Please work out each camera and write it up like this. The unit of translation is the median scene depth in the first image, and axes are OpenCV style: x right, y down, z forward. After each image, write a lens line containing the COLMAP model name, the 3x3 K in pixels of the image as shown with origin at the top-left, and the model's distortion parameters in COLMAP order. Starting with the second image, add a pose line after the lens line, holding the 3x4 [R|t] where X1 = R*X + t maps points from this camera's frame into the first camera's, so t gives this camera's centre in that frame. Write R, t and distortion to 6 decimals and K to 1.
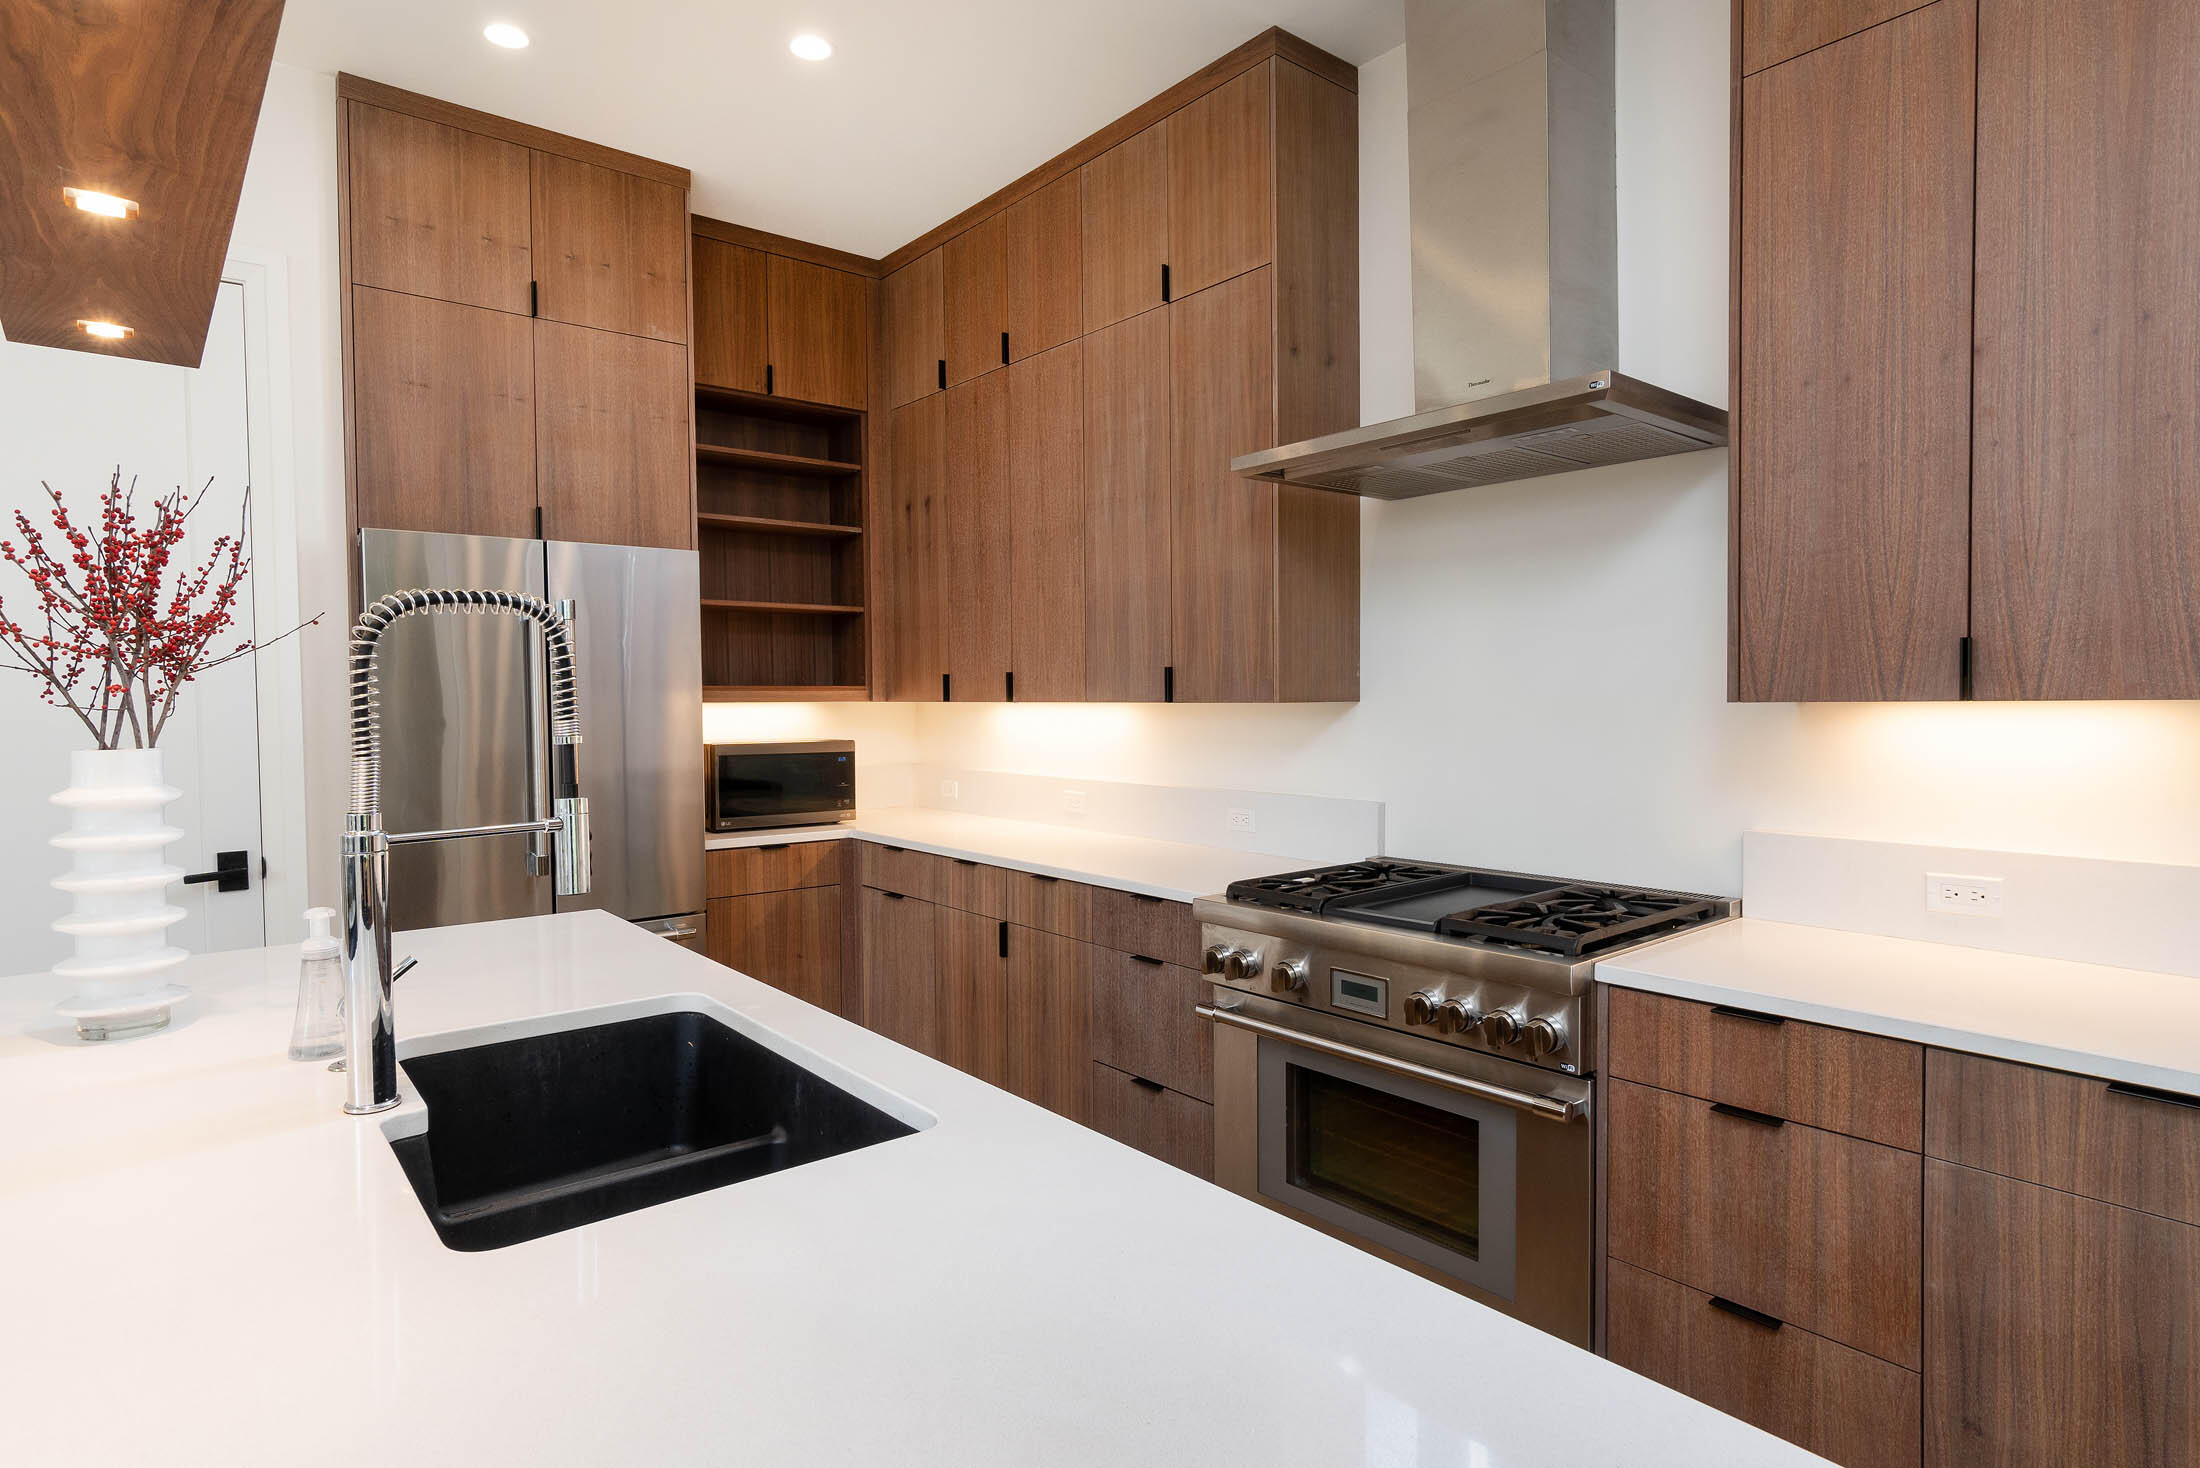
lens RADIAL K [[1166.4, 0, 1100.0], [0, 1166.4, 734.0], [0, 0, 1]] dist [0.001768, 0.000029]
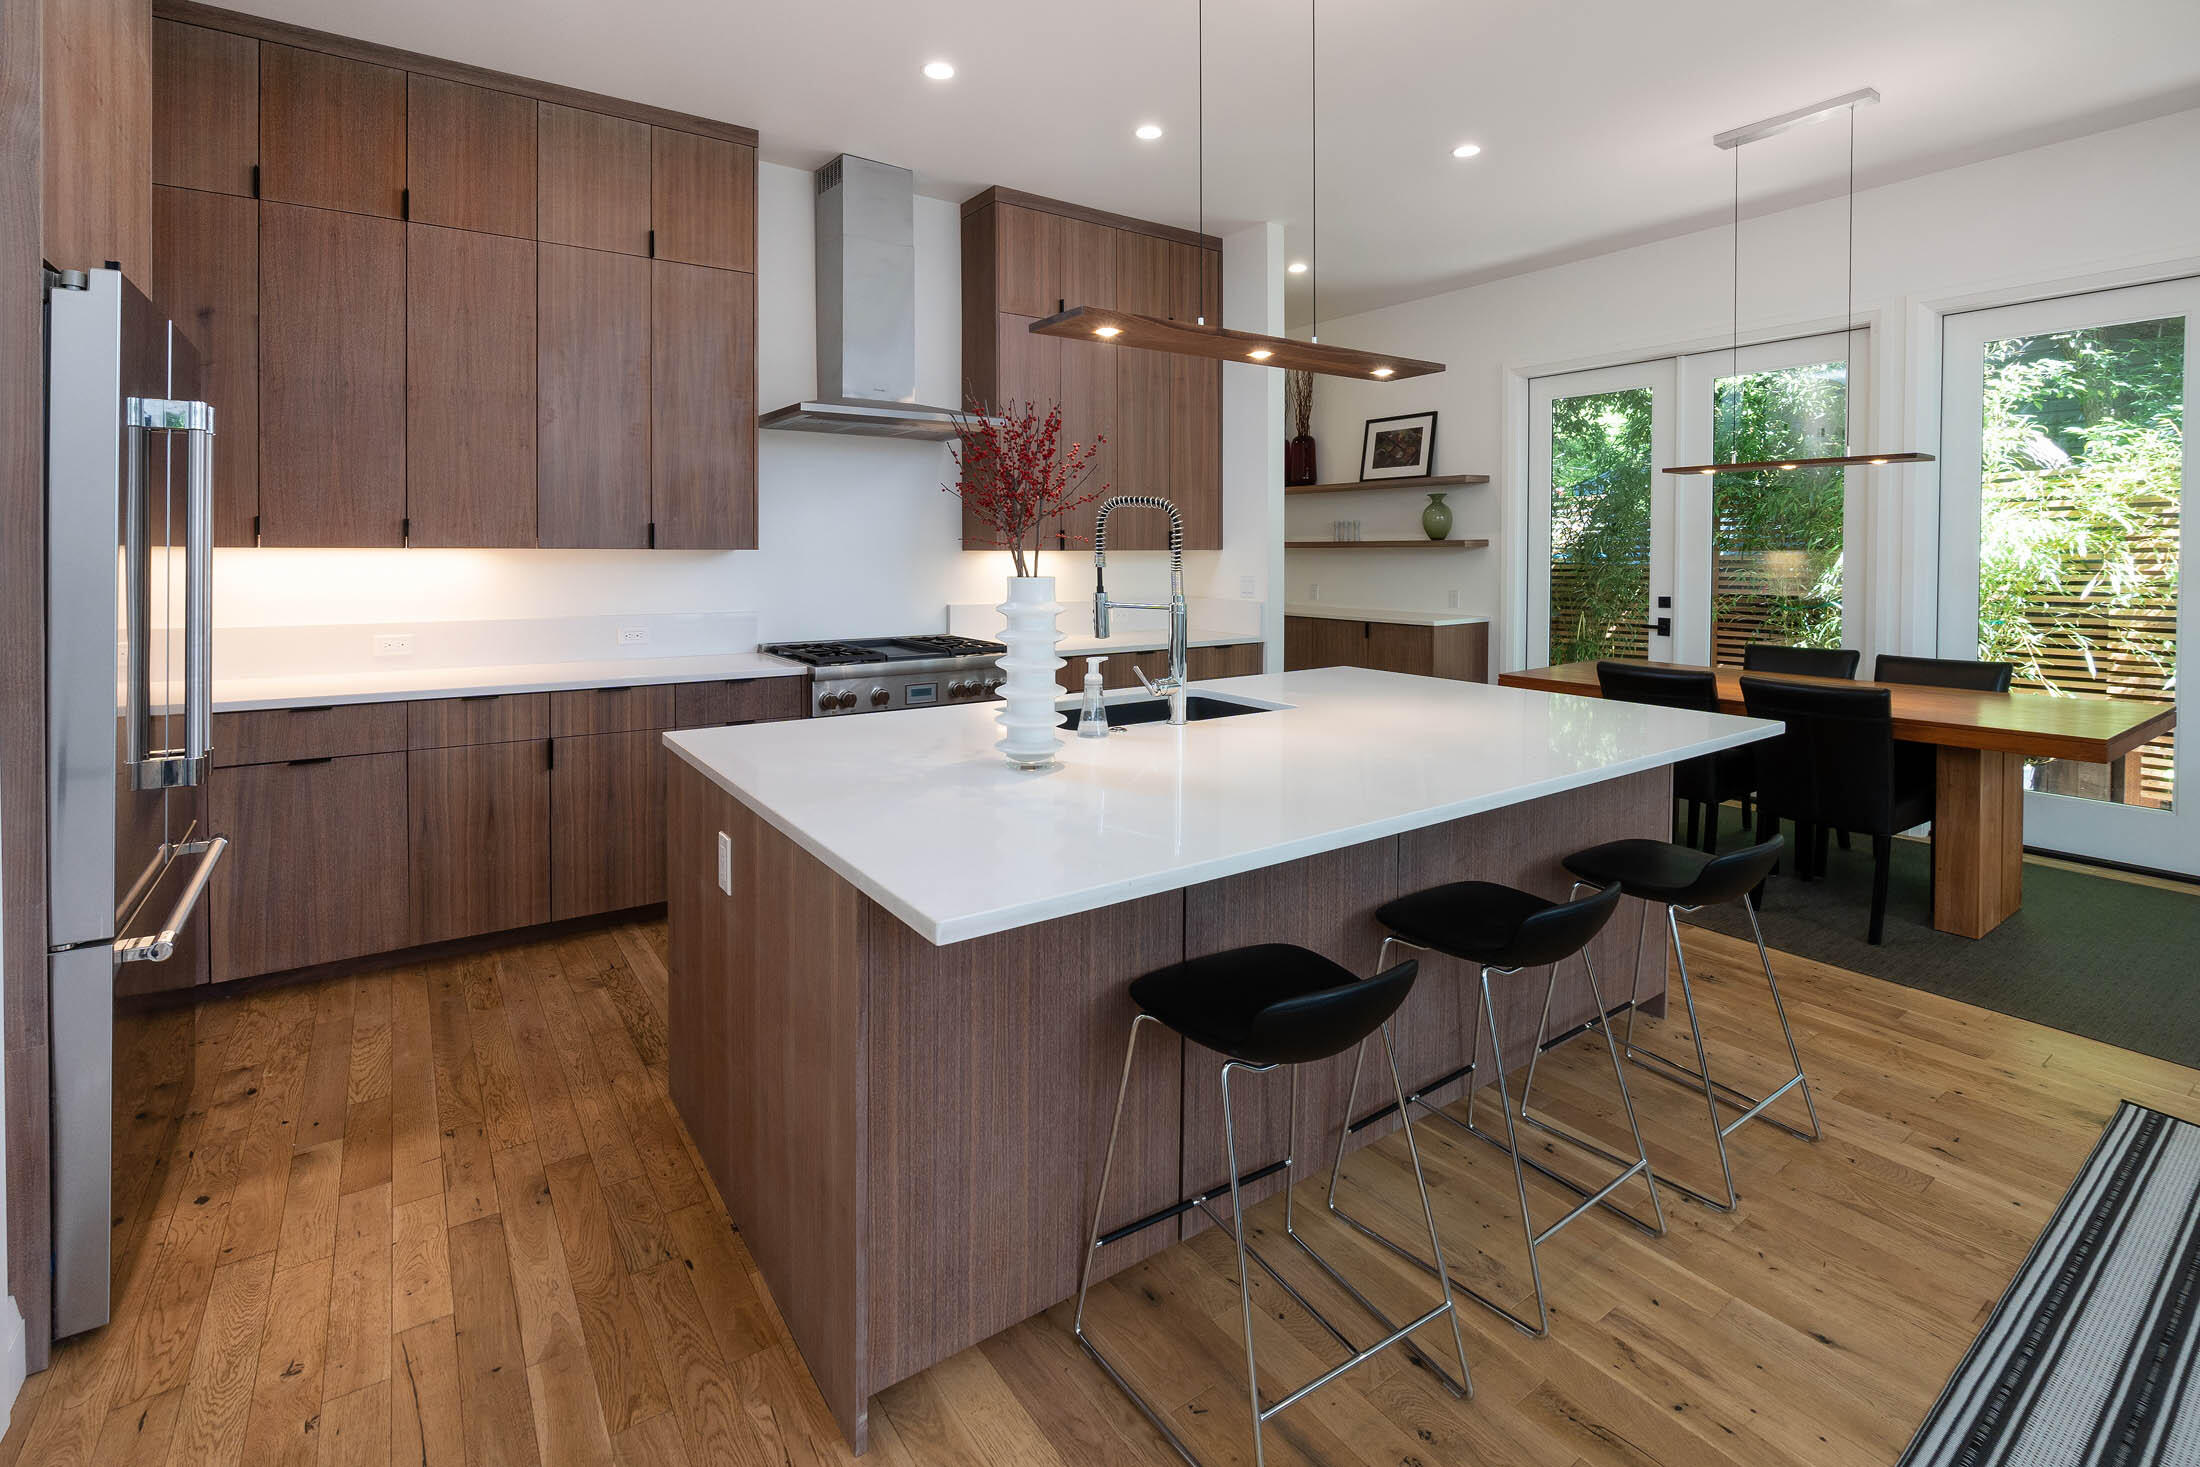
lens RADIAL K [[1005.0, 0, 1098.2], [0, 1005.0, 546.2], [0, 0, 1]] dist [-0.000825, -0.000081]
pose [[0.098565, 0.009821, 0.995082, -1.019949], [0.028879, 0.999502, -0.012725, -0.000879], [-0.994711, 0.029991, 0.098232, 0.356967]]
